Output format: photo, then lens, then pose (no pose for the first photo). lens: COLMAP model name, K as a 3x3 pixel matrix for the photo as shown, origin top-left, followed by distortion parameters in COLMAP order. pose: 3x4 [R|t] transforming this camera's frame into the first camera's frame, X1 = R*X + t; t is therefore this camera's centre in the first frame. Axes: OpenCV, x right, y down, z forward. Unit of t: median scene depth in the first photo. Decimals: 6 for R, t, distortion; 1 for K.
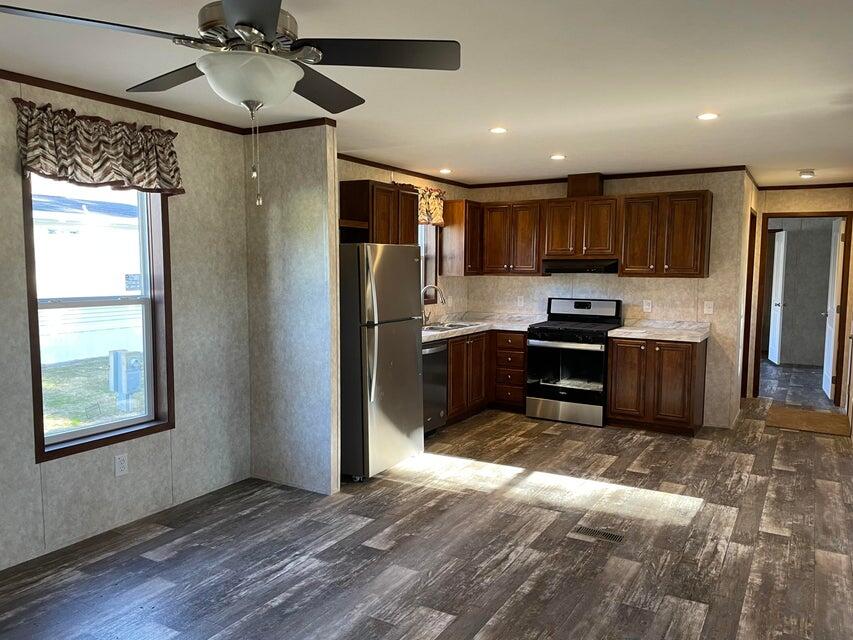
lens RADIAL K [[643.9, 0, 426.5], [0, 643.9, 320.0], [0, 0, 1]] dist [0.076426, -0.108552]
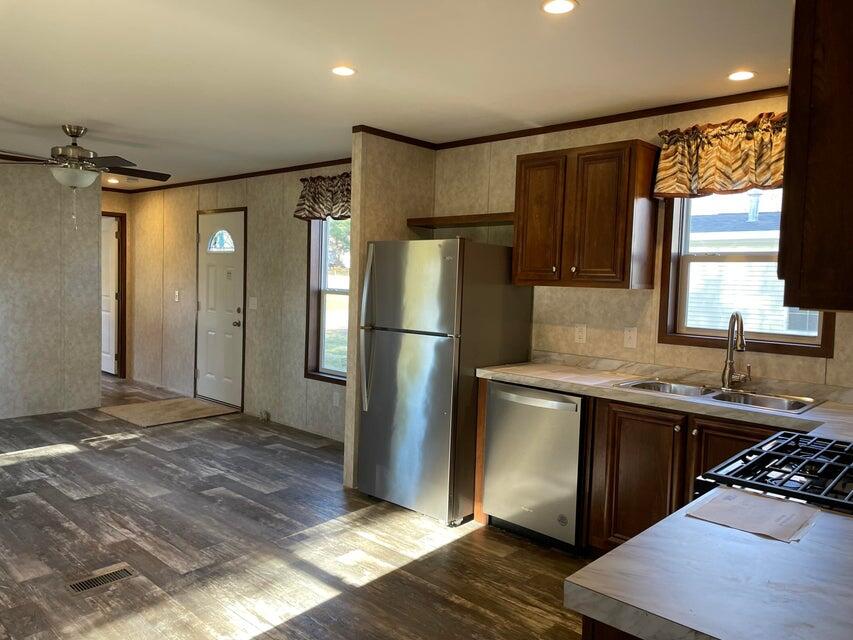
lens RADIAL K [[643.9, 0, 426.5], [0, 643.9, 320.0], [0, 0, 1]] dist [0.076426, -0.108552]
pose [[-0.213766, 0.050863, -0.975560, 0.836146], [-0.116105, 0.990242, 0.077069, -0.089009], [0.969961, 0.129742, -0.205775, 1.326917]]
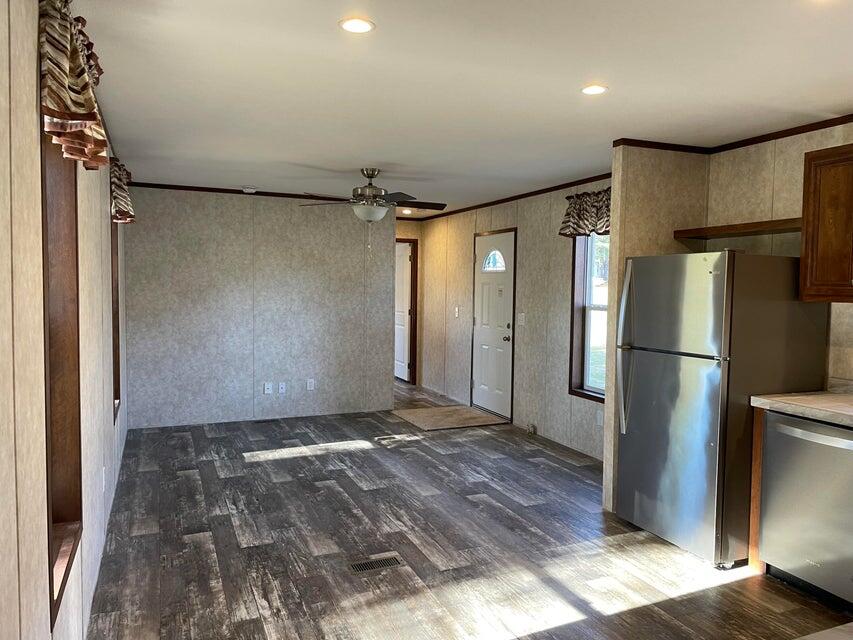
lens RADIAL K [[643.9, 0, 426.5], [0, 643.9, 320.0], [0, 0, 1]] dist [0.076426, -0.108552]
pose [[-0.604066, 0.031053, -0.796329, 0.830988], [-0.083346, 0.991299, 0.101879, -0.102687], [0.792564, 0.127912, -0.596222, 1.368553]]
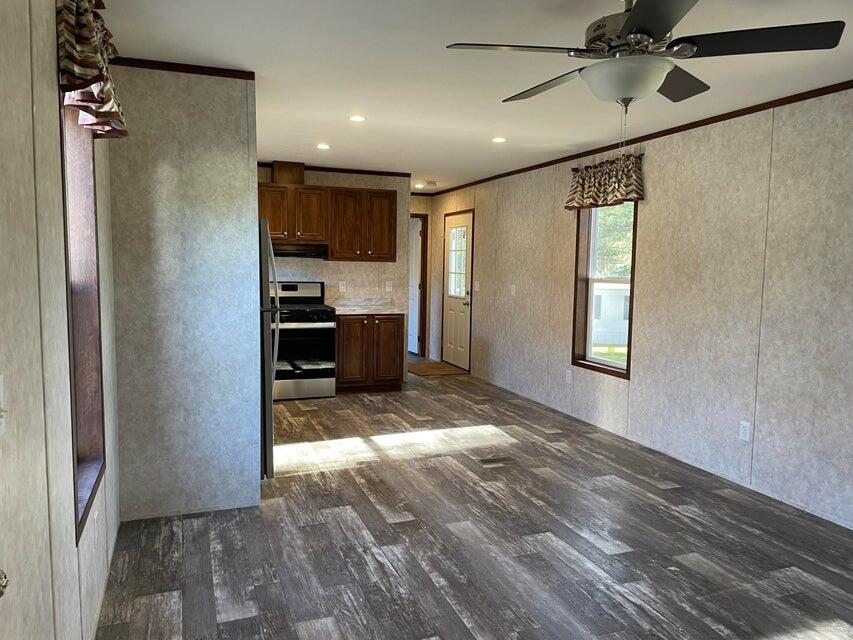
lens RADIAL K [[643.9, 0, 426.5], [0, 643.9, 320.0], [0, 0, 1]] dist [0.076426, -0.108552]
pose [[0.627034, -0.068414, 0.775982, -0.682556], [0.055861, 0.997521, 0.042807, -0.005067], [-0.776986, 0.016505, 0.629301, 0.269412]]
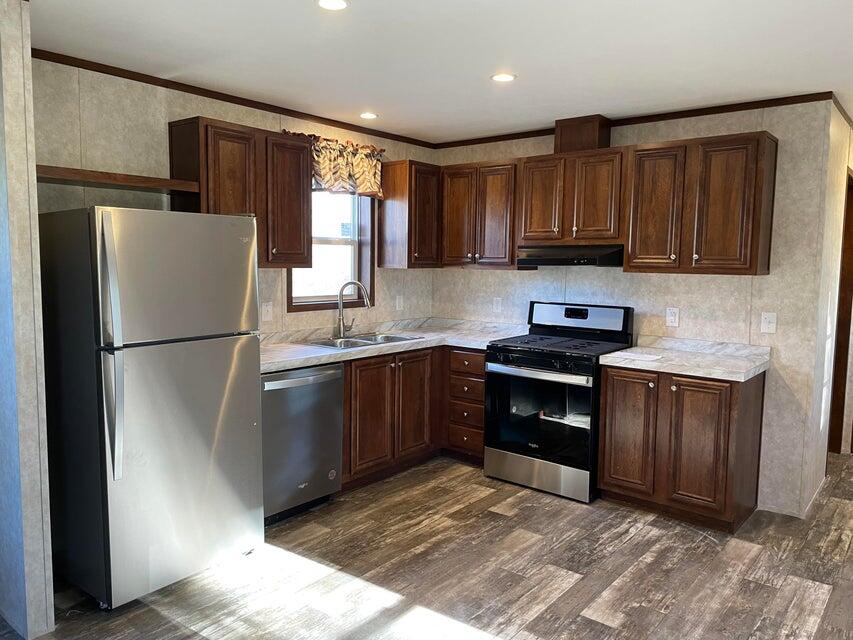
lens RADIAL K [[643.9, 0, 426.5], [0, 643.9, 320.0], [0, 0, 1]] dist [0.076426, -0.108552]
pose [[0.989721, 0.020161, -0.141586, 0.287624], [-0.019258, 0.999785, 0.007742, -0.028801], [0.141712, -0.004936, 0.989896, 0.487159]]
